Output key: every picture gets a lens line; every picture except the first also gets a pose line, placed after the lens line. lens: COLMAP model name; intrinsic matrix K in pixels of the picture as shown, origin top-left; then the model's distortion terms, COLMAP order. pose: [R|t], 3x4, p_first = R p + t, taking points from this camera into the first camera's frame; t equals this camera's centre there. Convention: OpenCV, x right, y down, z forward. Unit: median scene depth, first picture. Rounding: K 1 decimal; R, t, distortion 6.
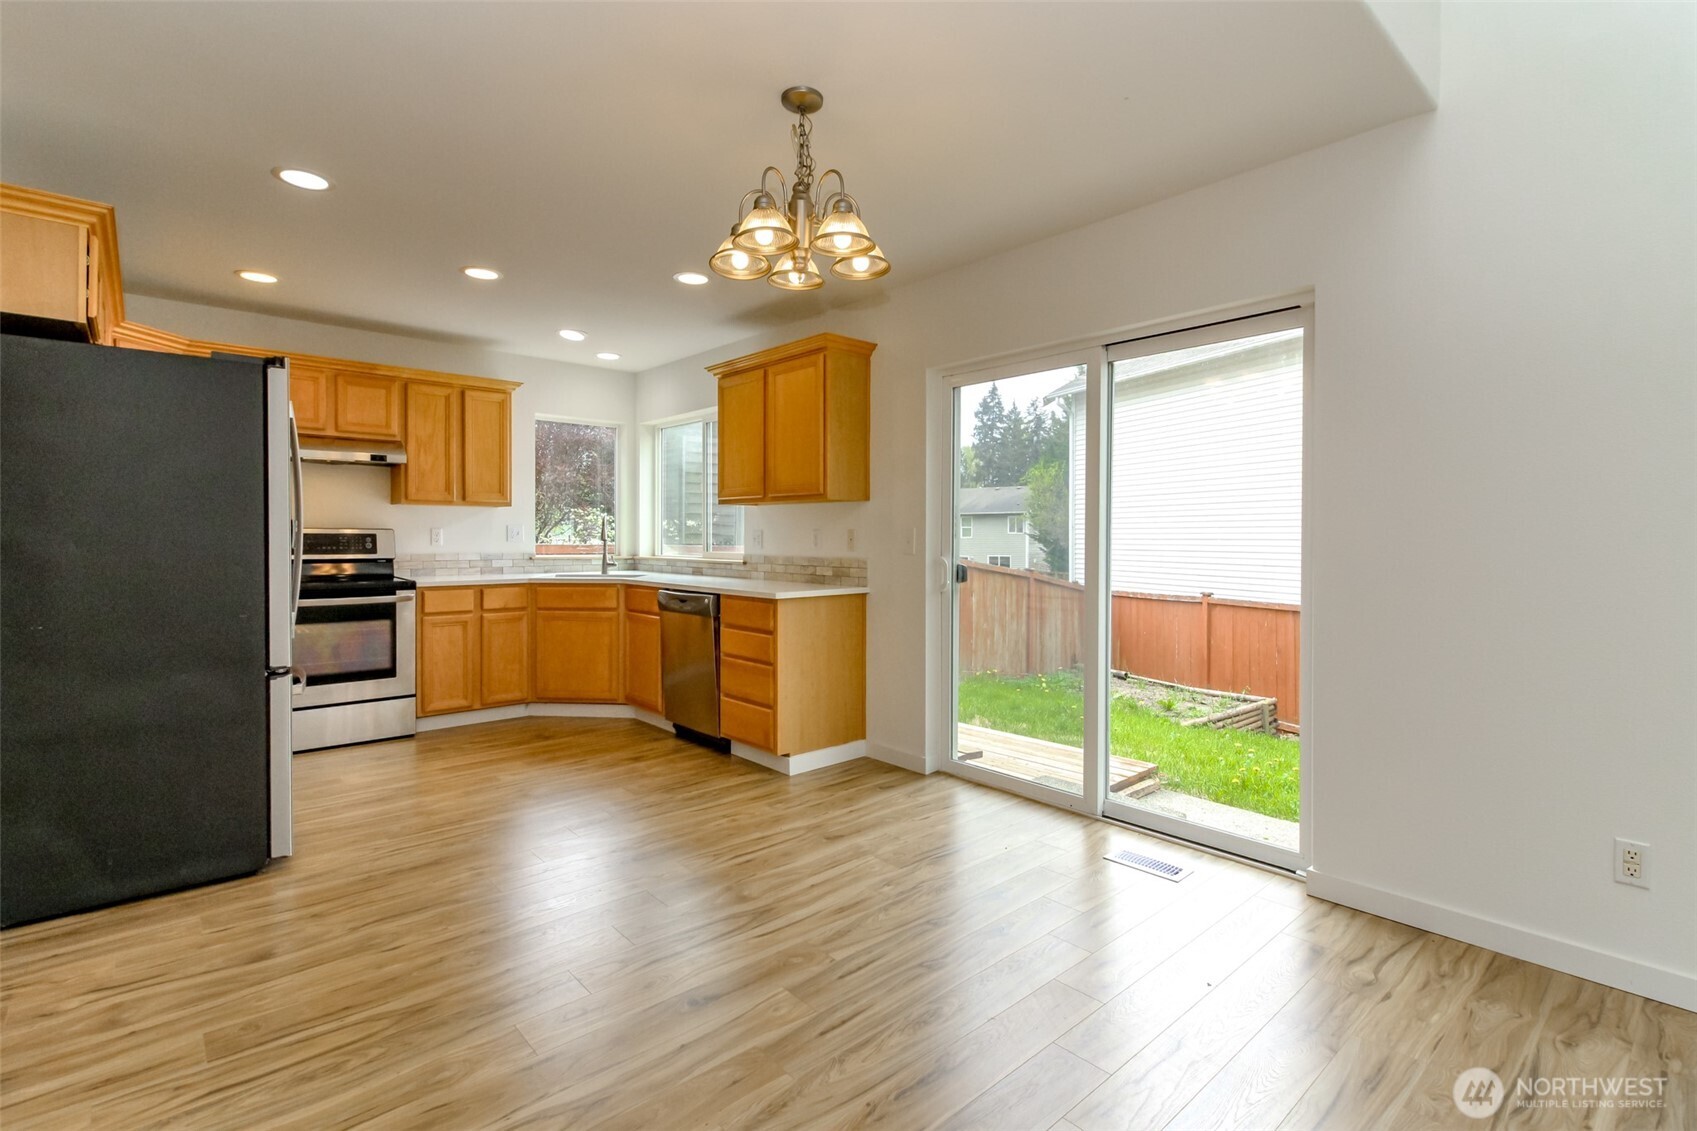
lens RADIAL K [[774.0, 0, 823.5], [0, 774.0, 543.0], [0, 0, 1]] dist [0.005117, -0.005161]
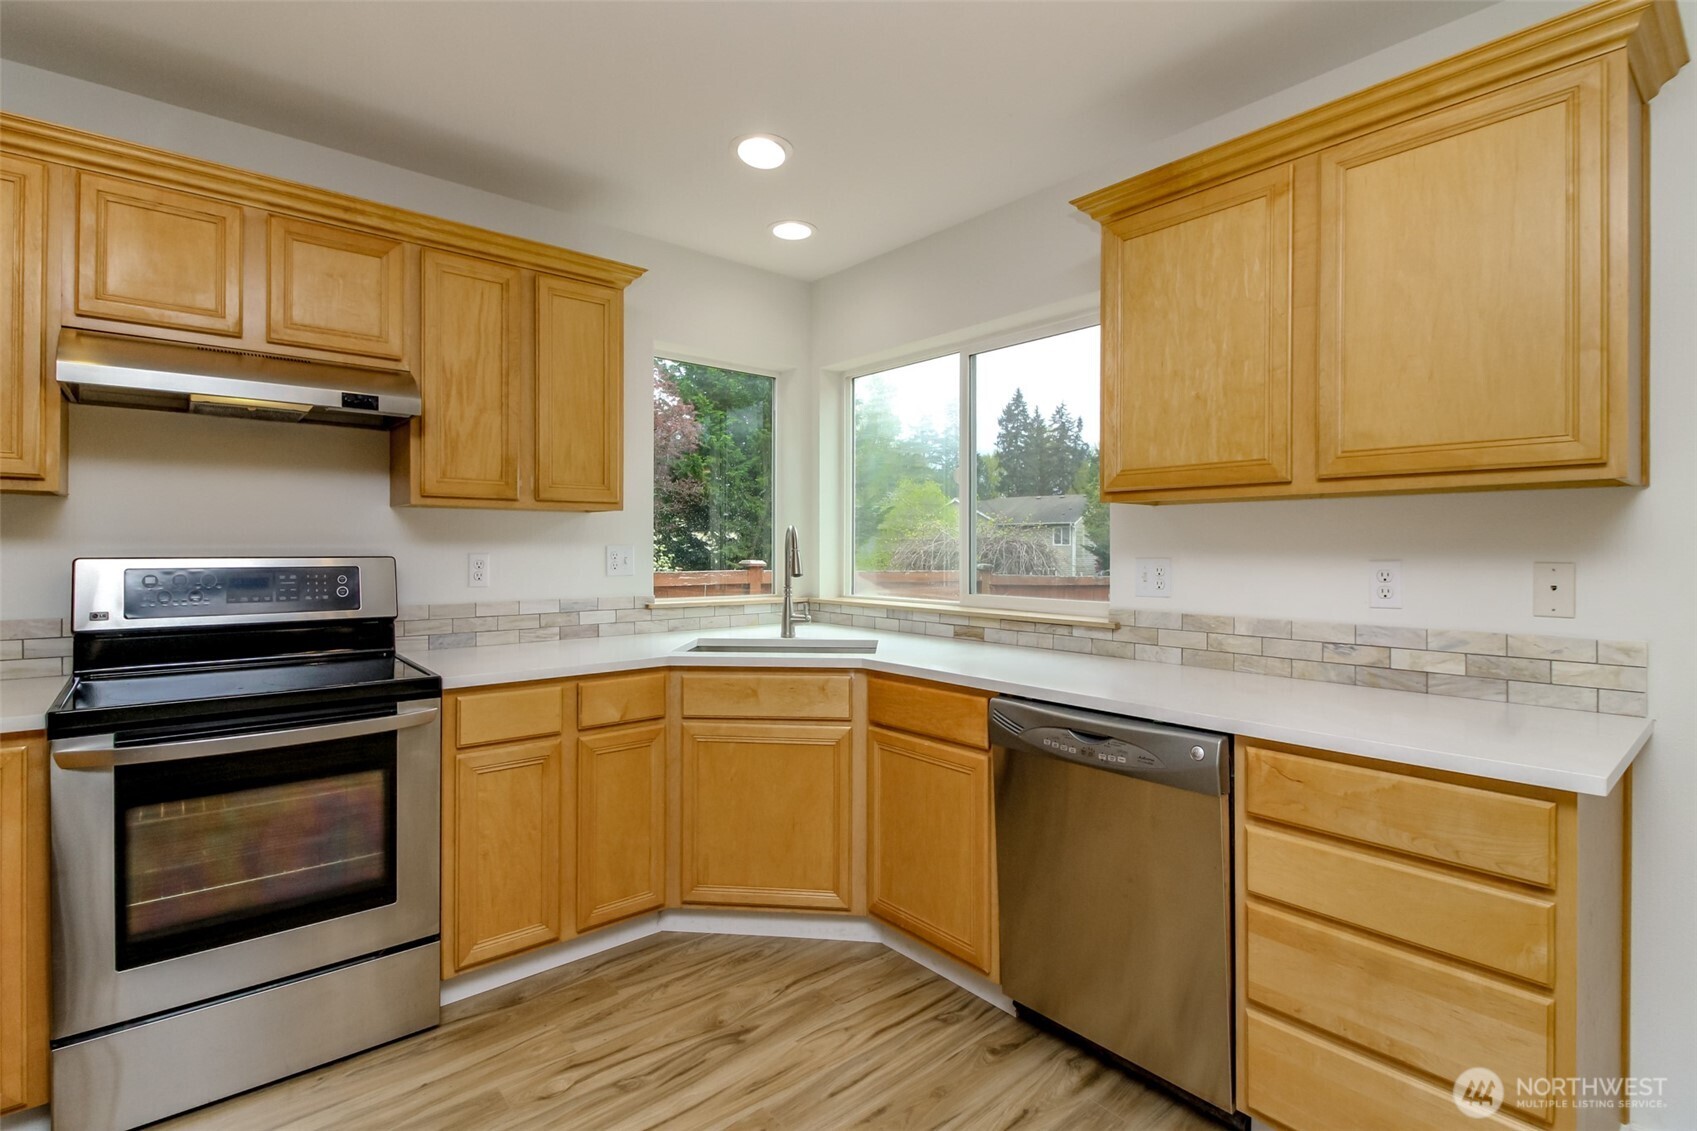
lens RADIAL K [[774.0, 0, 814.4], [0, 774.0, 547.1], [0, 0, 1]] dist [0.005117, -0.005161]
pose [[0.999686, -0.002304, -0.024941, -0.285501], [0.002076, 0.999956, -0.009157, -0.019425], [0.024961, 0.009102, 0.999647, 0.531631]]
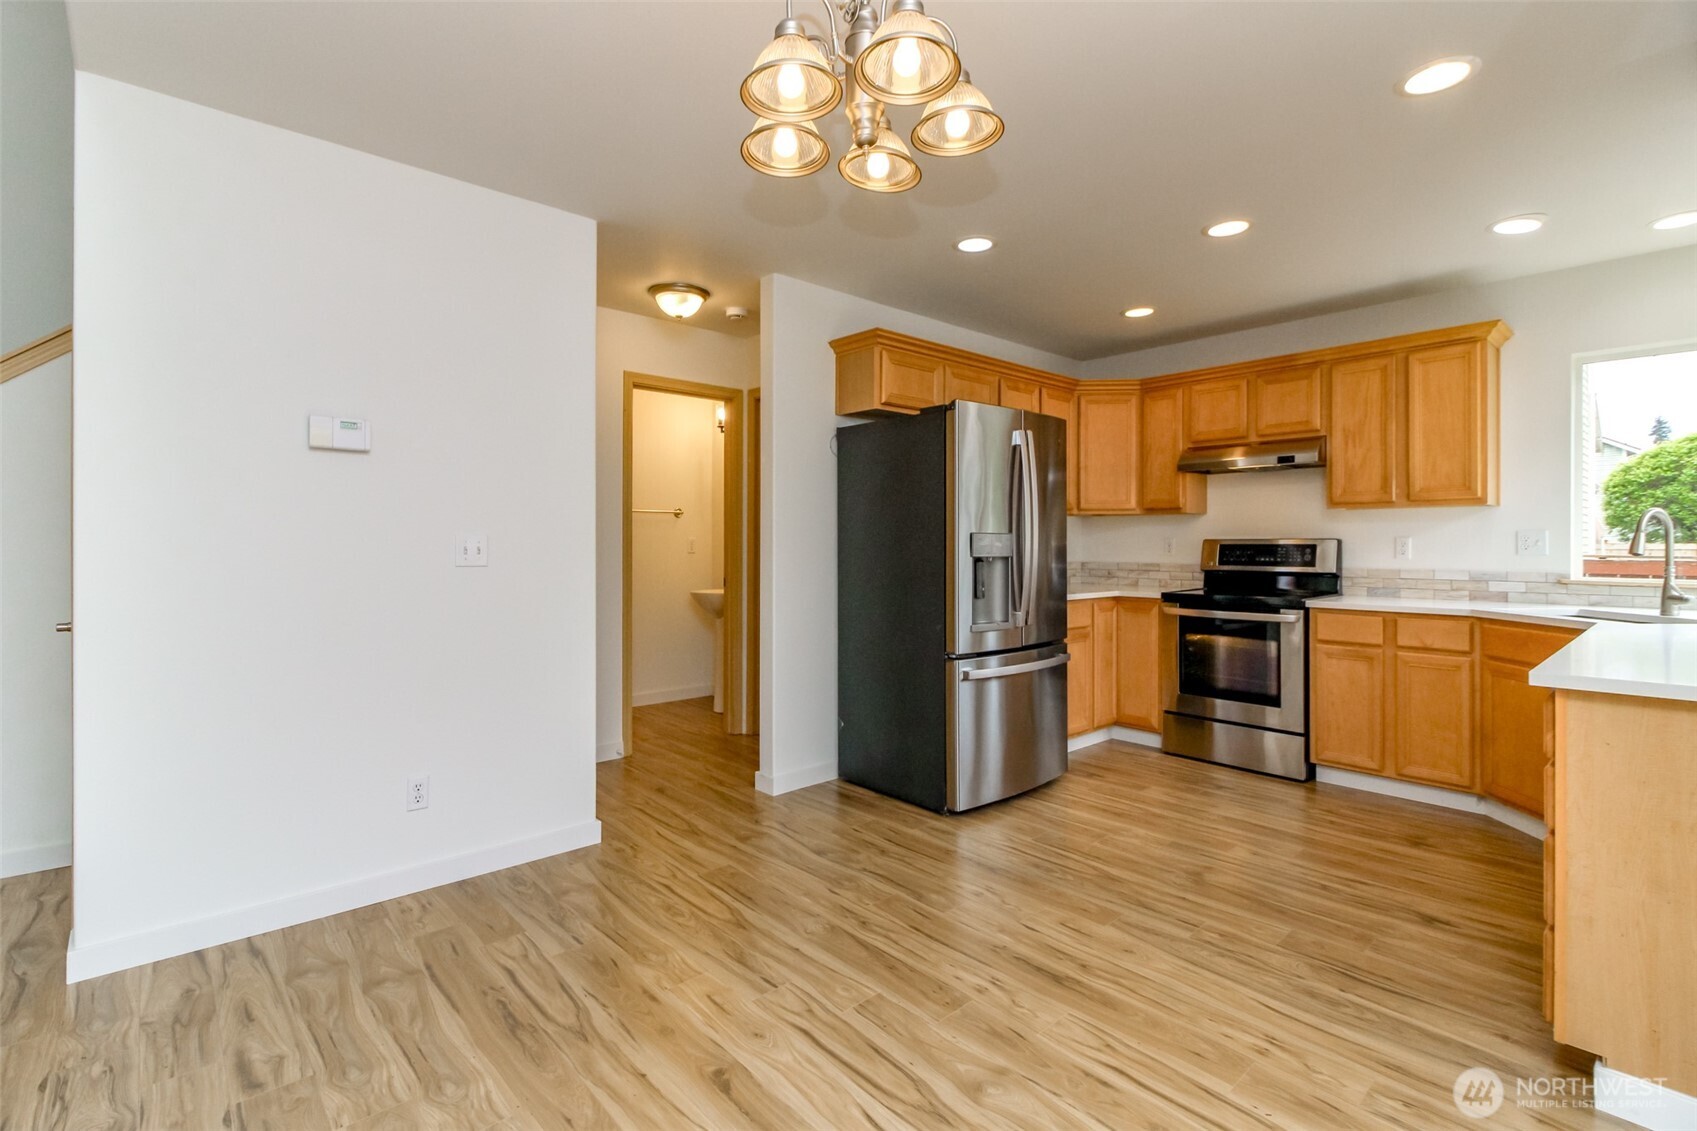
lens RADIAL K [[774.0, 0, 850.7], [0, 774.0, 551.3], [0, 0, 1]] dist [0.005117, -0.005161]
pose [[0.026277, 0.005758, -0.999638, 0.290406], [-0.010511, 0.999930, 0.005484, -0.003334], [0.999599, 0.010363, 0.026336, 0.454889]]
